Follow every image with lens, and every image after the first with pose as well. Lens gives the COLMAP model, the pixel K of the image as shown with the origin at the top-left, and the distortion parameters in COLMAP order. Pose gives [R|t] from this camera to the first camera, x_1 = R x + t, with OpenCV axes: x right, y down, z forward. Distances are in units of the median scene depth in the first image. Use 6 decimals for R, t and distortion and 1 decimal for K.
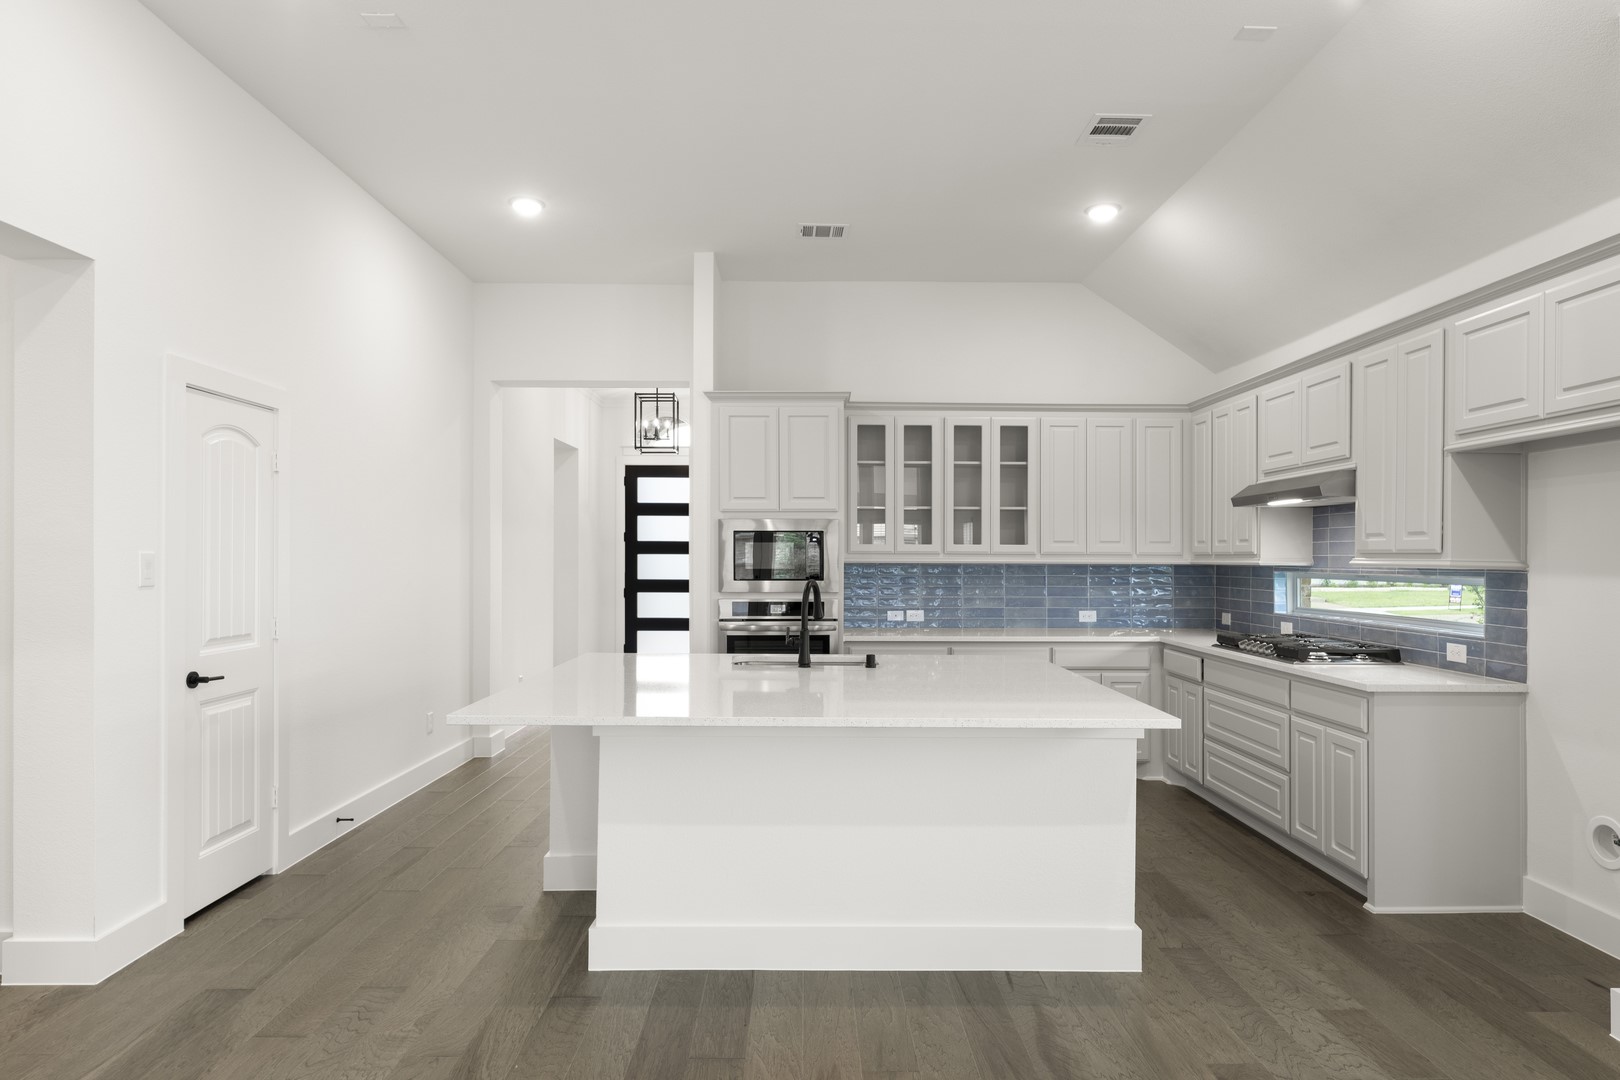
lens RADIAL K [[941.0, 0, 822.6], [0, 941.0, 565.3], [0, 0, 1]] dist [0.005059, -0.001542]
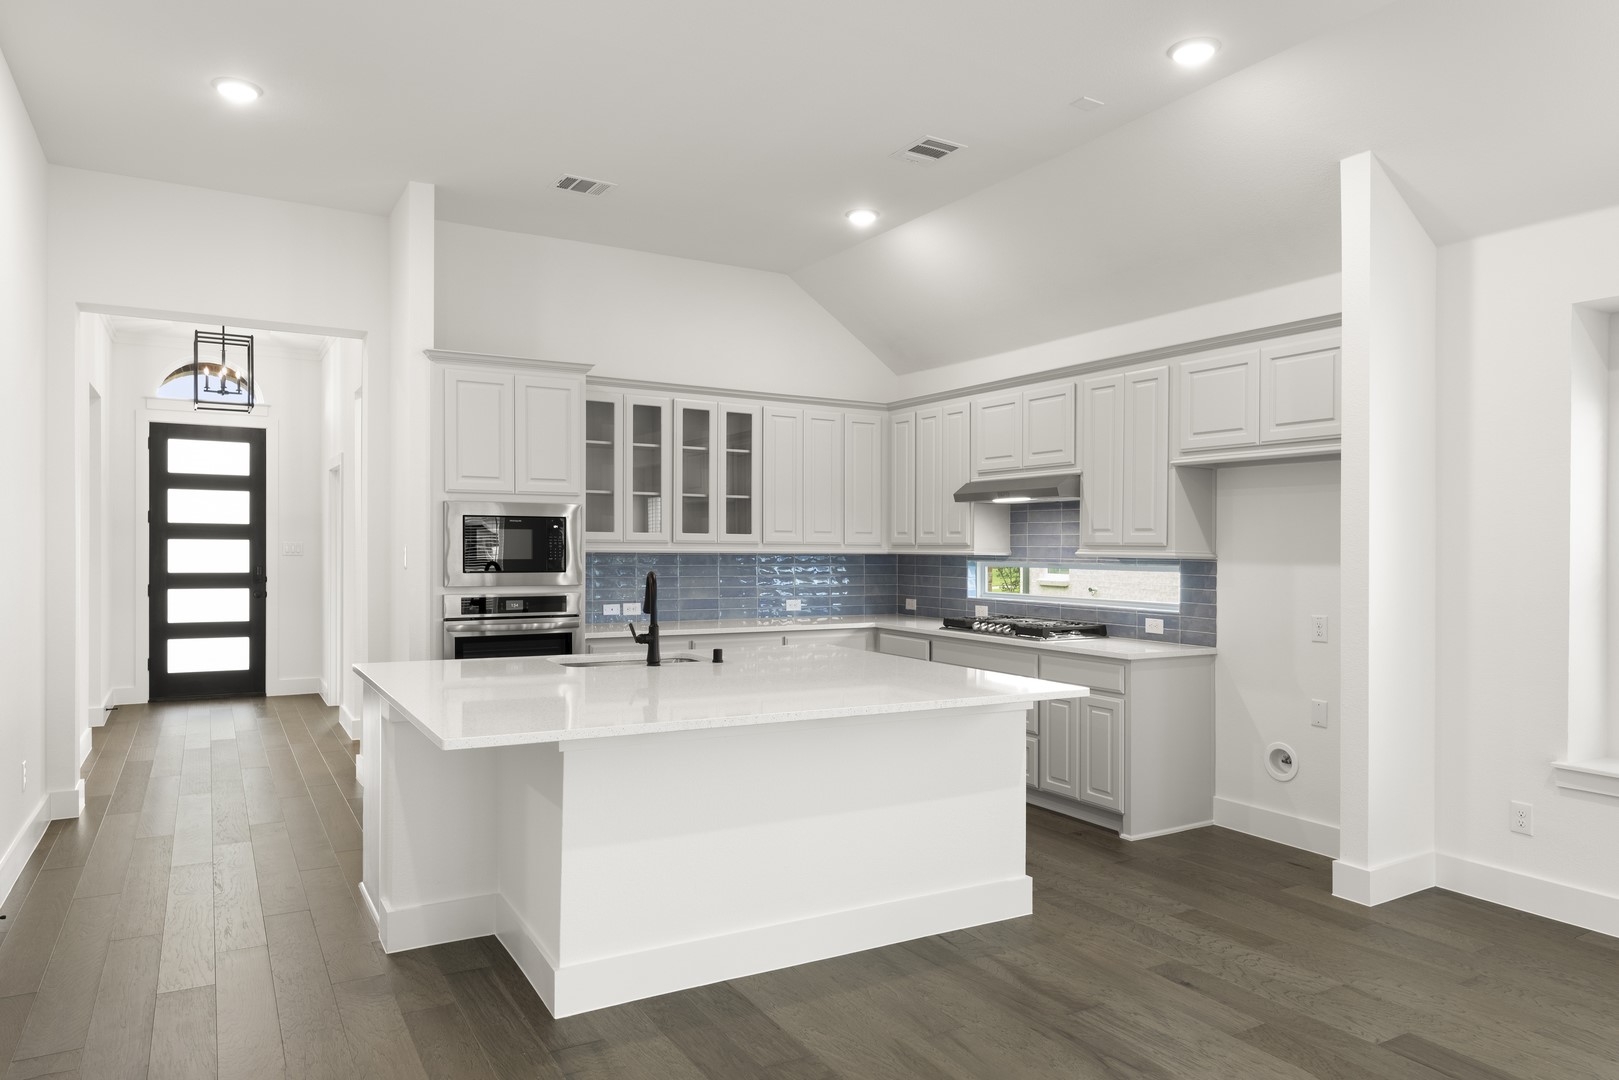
lens RADIAL K [[1036.0, 0, 807.6], [0, 1036.0, 557.8], [0, 0, 1]] dist [0.002020, -0.003331]
pose [[0.871959, -0.002212, 0.489574, -0.315384], [-0.000275, 0.999987, 0.005008, -0.002992], [-0.489579, -0.004501, 0.871947, 0.027033]]
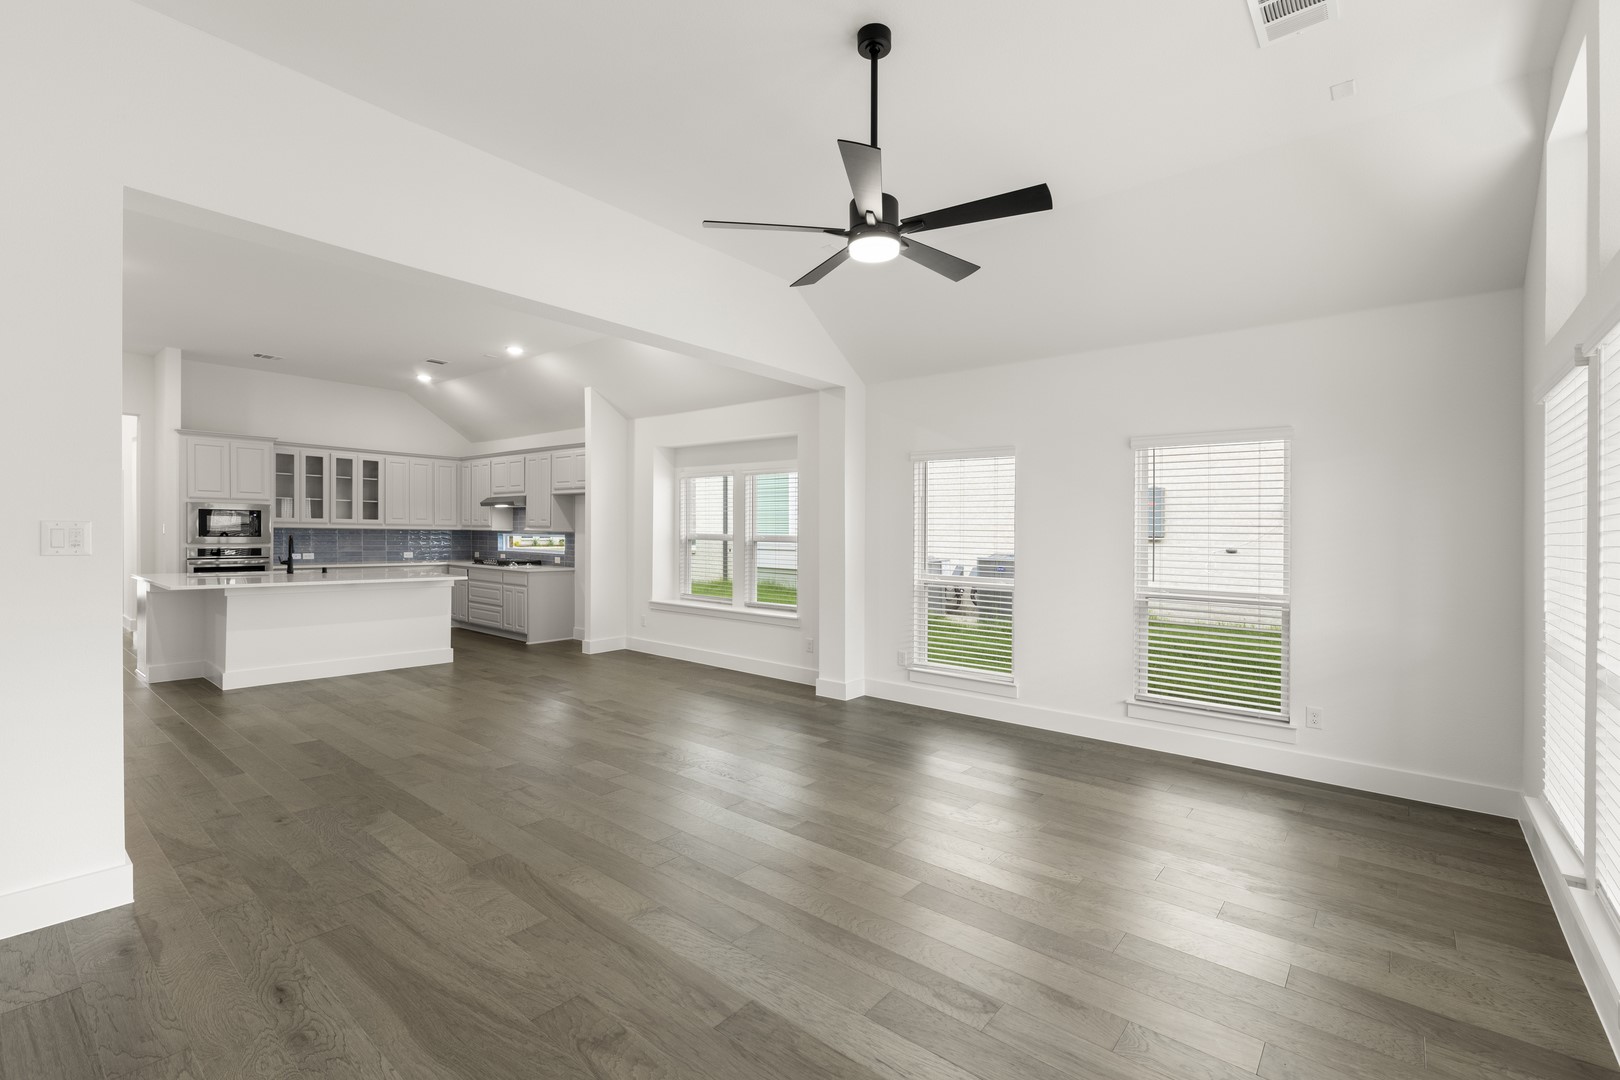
lens RADIAL K [[707.3, 0, 814.3], [0, 707.3, 545.5], [0, 0, 1]] dist [0.001091, -0.000692]
pose [[0.650874, -0.007429, 0.759150, -0.396446], [-0.006024, 0.999870, 0.014949, 0.006752], [-0.759162, -0.014303, 0.650744, -0.855268]]
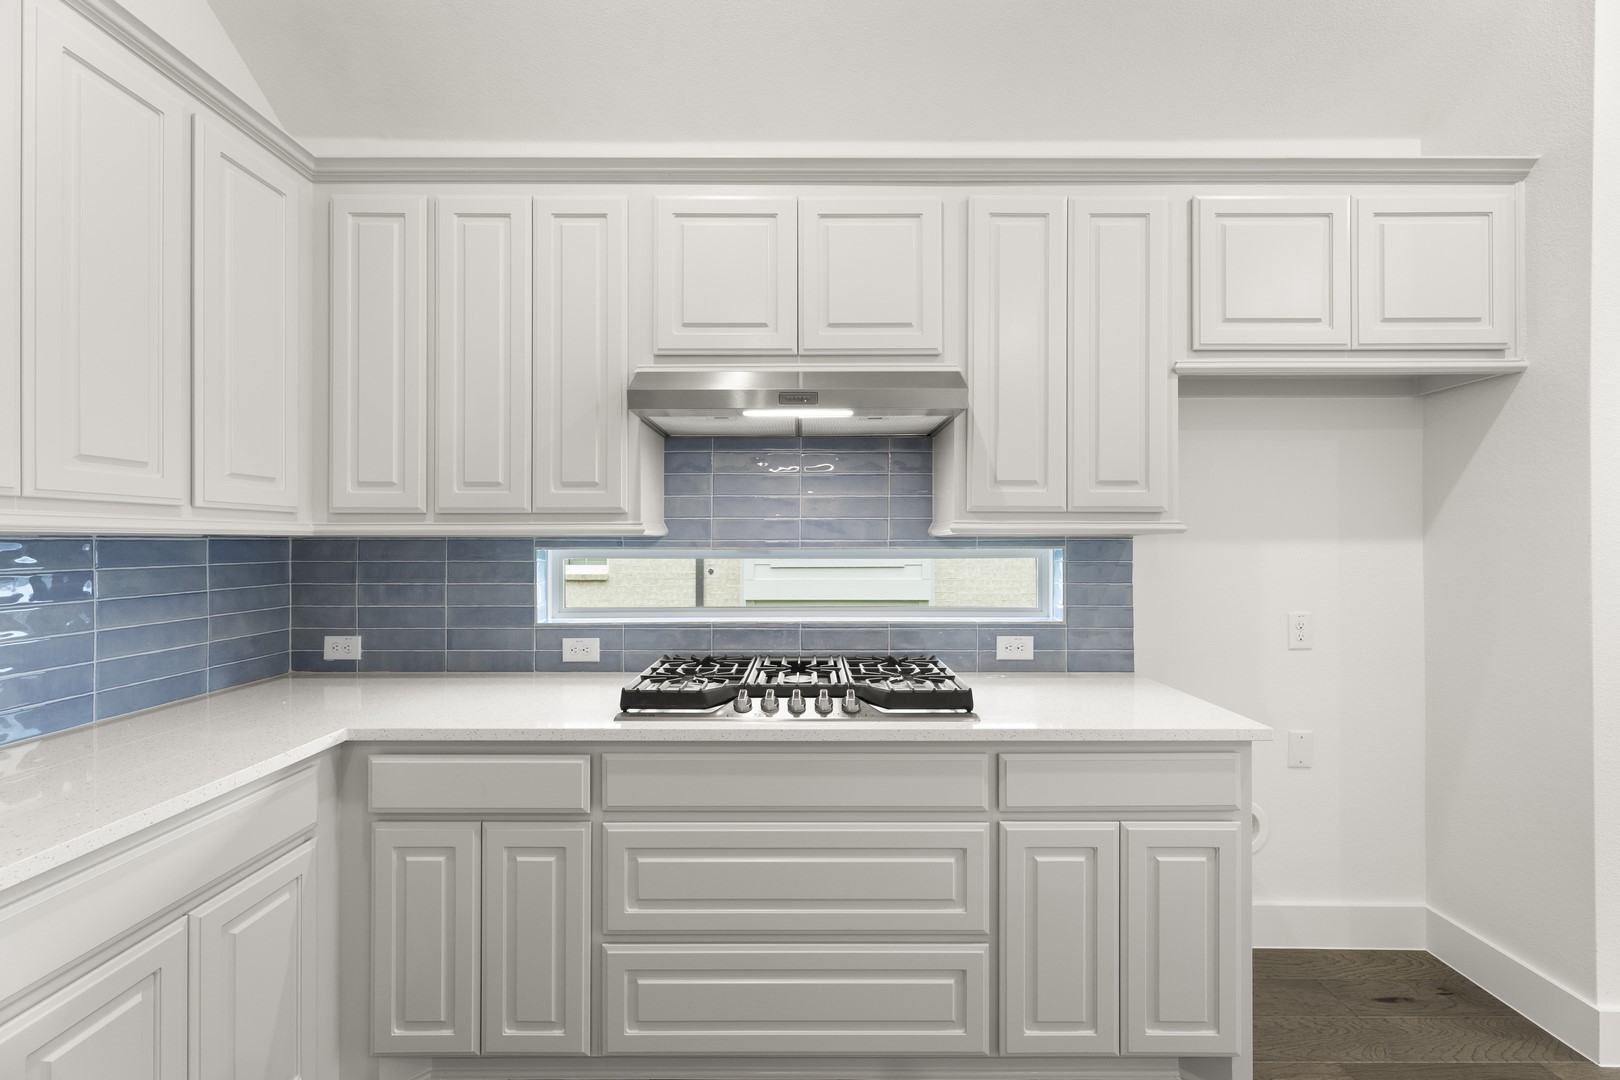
lens RADIAL K [[655.3, 0, 809.8], [0, 655.3, 531.2], [0, 0, 1]] dist [0.003066, -0.000468]
pose [[0.017401, 0.010327, 0.999795, 0.114651], [0.009336, 0.999901, -0.010490, 0.002832], [-0.999805, 0.009517, 0.017303, 0.924462]]
